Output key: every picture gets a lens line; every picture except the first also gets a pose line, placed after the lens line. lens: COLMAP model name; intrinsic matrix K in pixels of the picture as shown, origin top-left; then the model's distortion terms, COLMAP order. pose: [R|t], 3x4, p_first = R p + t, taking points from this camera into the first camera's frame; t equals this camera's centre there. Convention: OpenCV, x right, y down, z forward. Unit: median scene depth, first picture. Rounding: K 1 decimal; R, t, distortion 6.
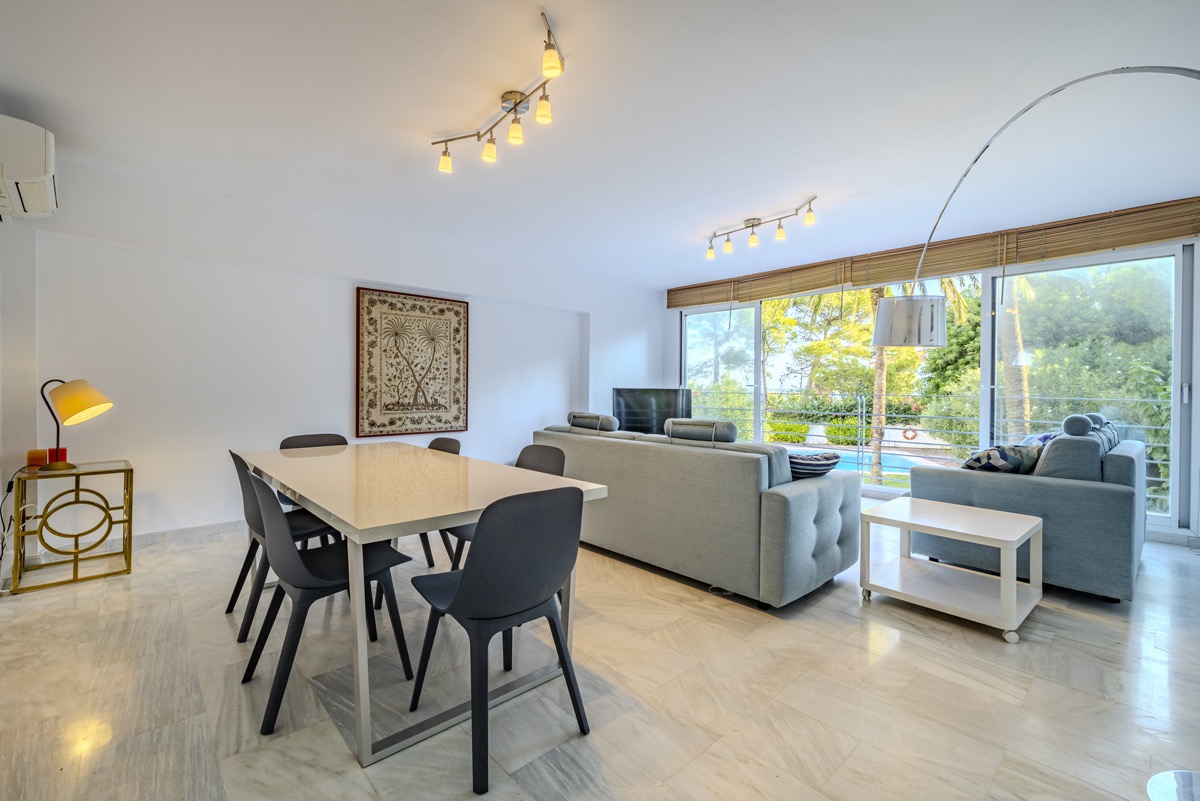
lens RADIAL K [[506.4, 0, 603.5], [0, 506.4, 391.0], [0, 0, 1]] dist [0.001114, 0.001069]
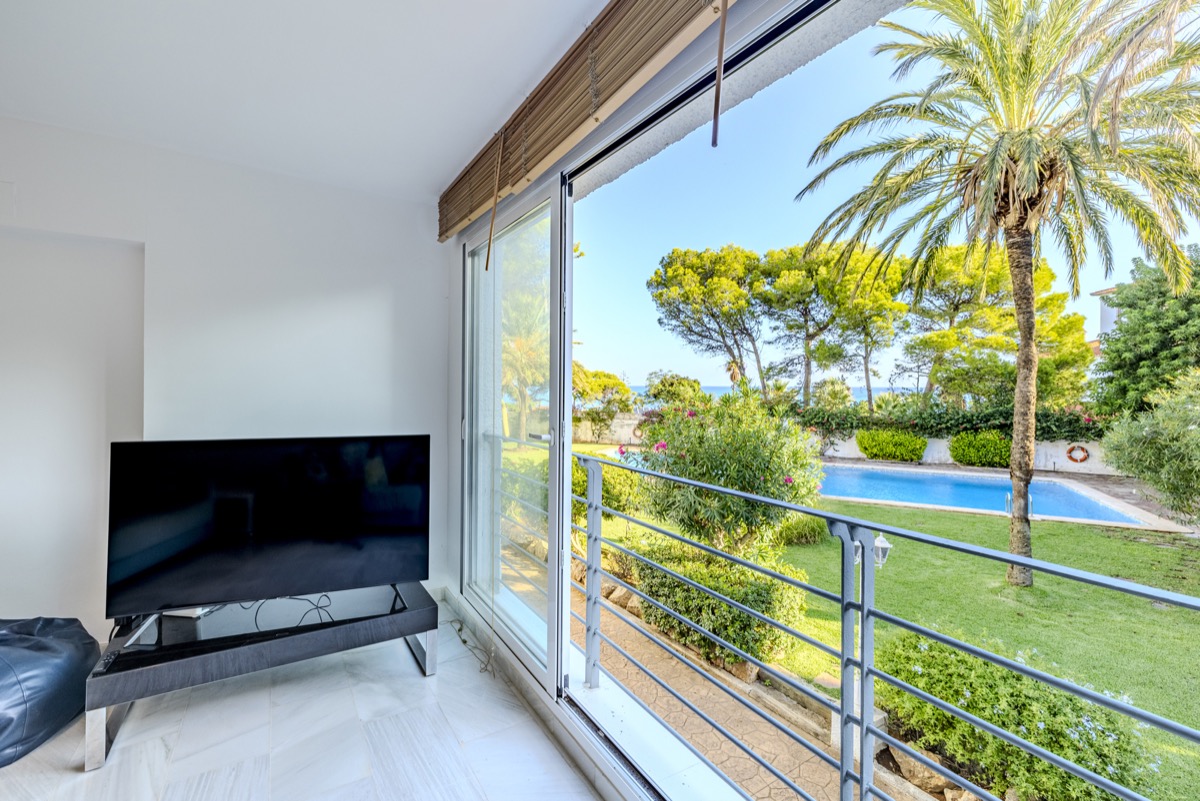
lens RADIAL K [[506.4, 0, 605.8], [0, 506.4, 383.9], [0, 0, 1]] dist [0.001114, 0.001069]
pose [[0.979522, -0.000805, -0.201338, 0.079890], [-0.001318, 0.999945, -0.010410, -0.008338], [0.201335, 0.010462, 0.979467, 0.137397]]
